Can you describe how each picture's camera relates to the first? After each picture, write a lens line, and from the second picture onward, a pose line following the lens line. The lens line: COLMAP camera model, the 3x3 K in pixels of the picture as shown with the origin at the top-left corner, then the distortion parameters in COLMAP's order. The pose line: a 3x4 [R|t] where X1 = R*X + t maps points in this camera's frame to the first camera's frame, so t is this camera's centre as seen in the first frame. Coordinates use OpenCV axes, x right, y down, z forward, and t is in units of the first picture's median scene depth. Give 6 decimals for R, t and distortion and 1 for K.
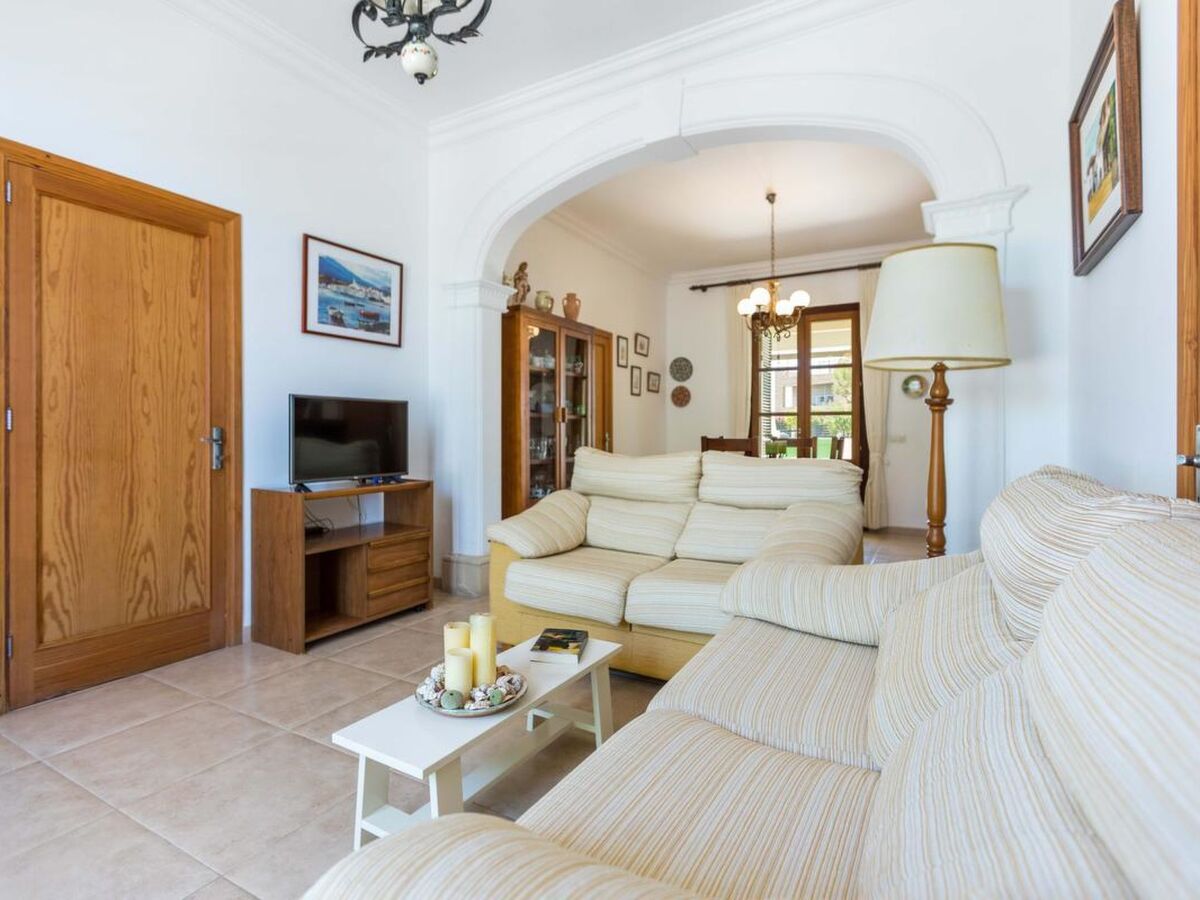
lens RADIAL K [[602.8, 0, 603.4], [0, 602.8, 450.5], [0, 0, 1]] dist [0.003802, -0.003241]
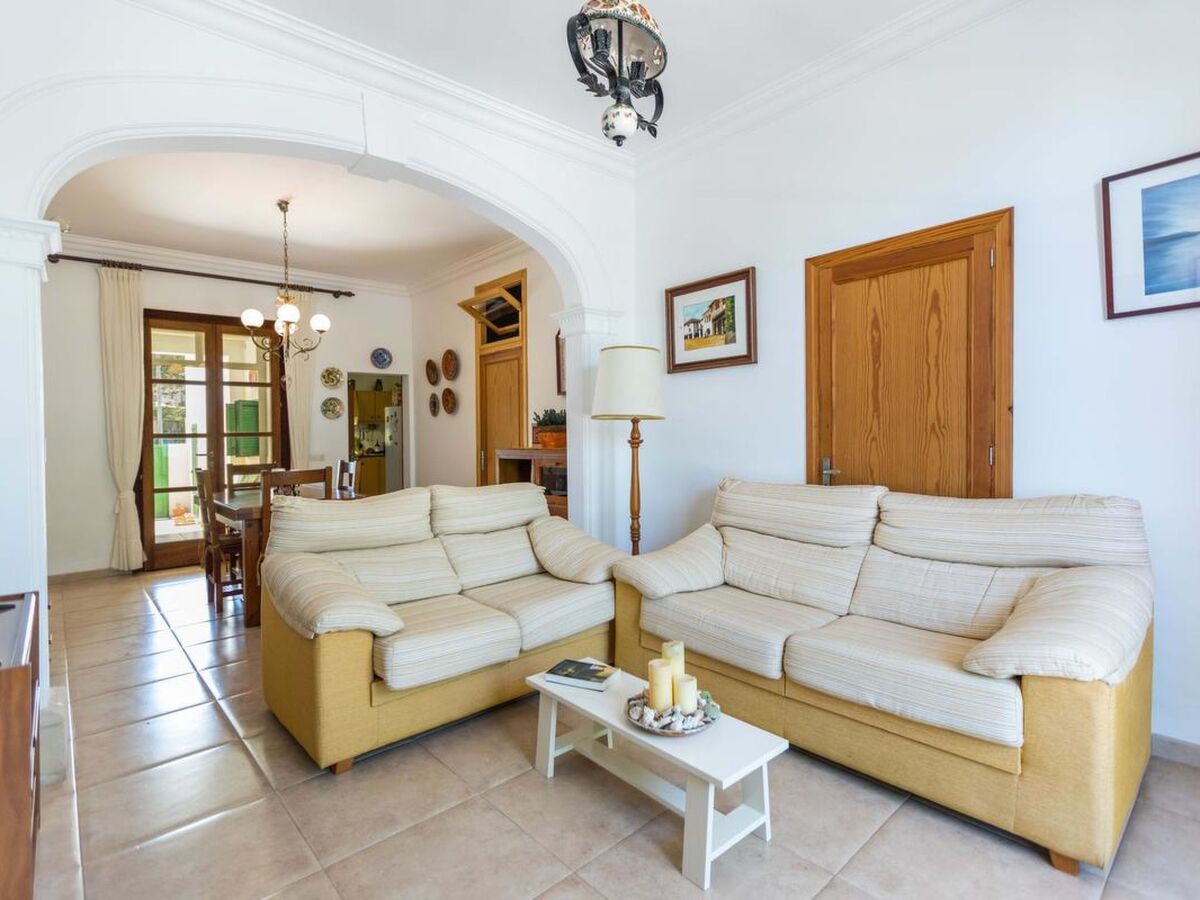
lens RADIAL K [[602.8, 0, 603.4], [0, 602.8, 450.5], [0, 0, 1]] dist [0.003802, -0.003241]
pose [[0.311243, -0.032595, 0.949771, -0.857189], [0.044377, 0.998820, 0.019736, -0.078521], [-0.949294, 0.036005, 0.312322, 0.488399]]
